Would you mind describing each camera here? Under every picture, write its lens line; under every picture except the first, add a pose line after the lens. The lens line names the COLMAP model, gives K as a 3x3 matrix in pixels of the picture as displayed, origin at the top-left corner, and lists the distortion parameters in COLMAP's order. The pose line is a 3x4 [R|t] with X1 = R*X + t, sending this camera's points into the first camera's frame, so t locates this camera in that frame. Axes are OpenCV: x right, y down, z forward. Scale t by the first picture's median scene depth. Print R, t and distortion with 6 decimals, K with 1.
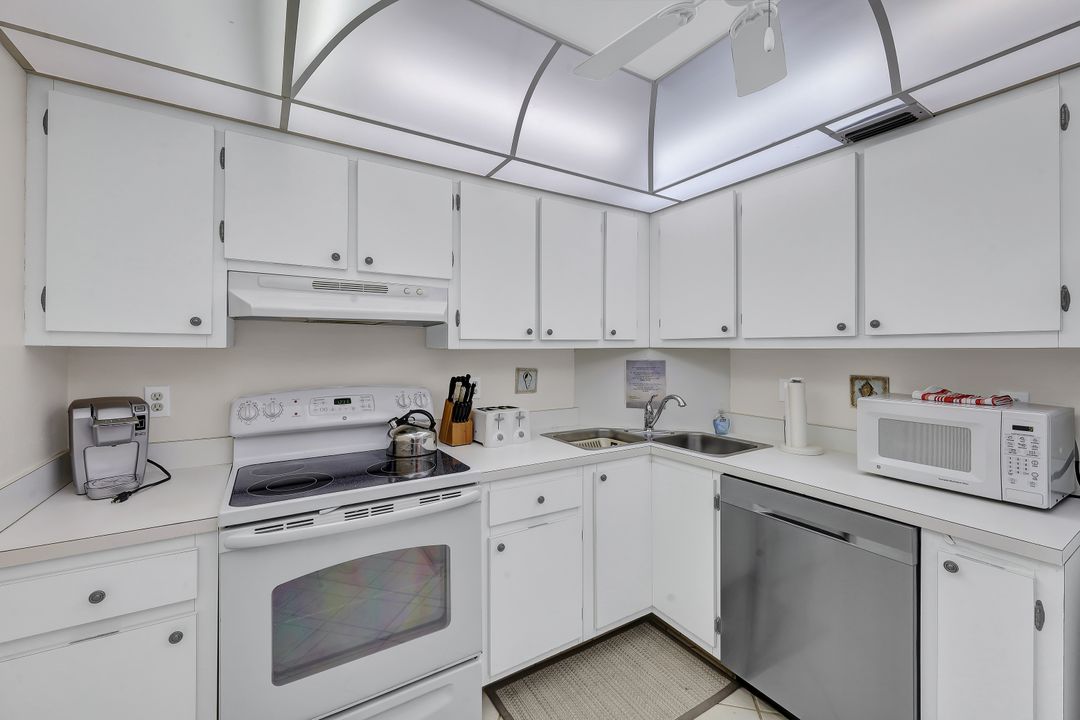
lens RADIAL K [[435.3, 0, 533.1], [0, 435.3, 348.5], [0, 0, 1]] dist [-0.001123, -0.000206]
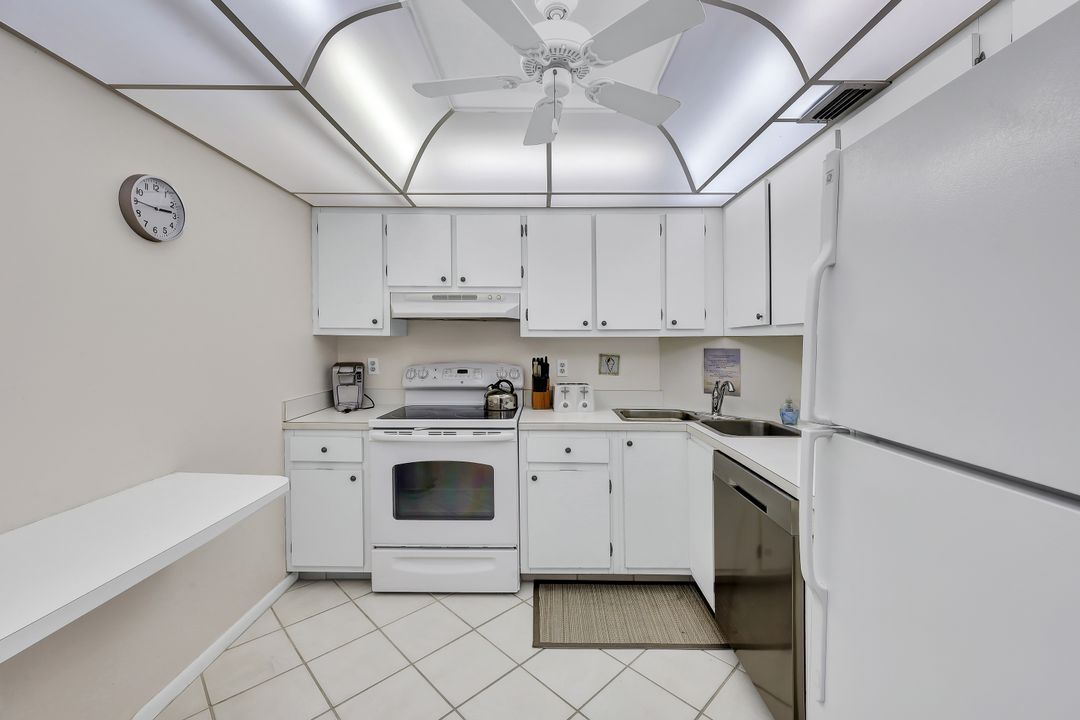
lens RADIAL K [[432.8, 0, 540.3], [0, 432.8, 352.5], [0, 0, 1]] dist [-0.000777, -0.000190]
pose [[0.848427, 0.013023, -0.529151, 0.597405], [-0.002636, 0.999789, 0.020380, 0.022841], [0.529305, -0.015896, 0.848283, -0.144388]]
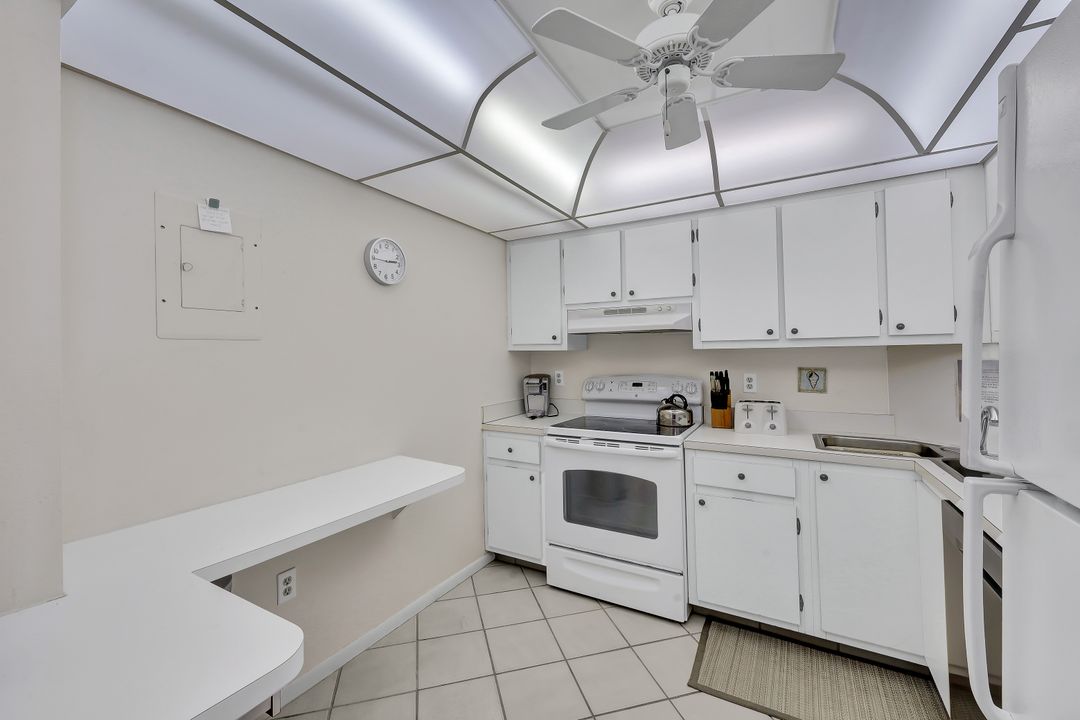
lens RADIAL K [[433.6, 0, 544.0], [0, 433.6, 356.7], [0, 0, 1]] dist [0.000759, 0.000030]
pose [[0.488014, -0.004661, -0.872823, 0.727599], [0.008204, 0.999966, -0.000752, 0.021458], [0.872797, -0.006794, 0.488035, -0.026422]]
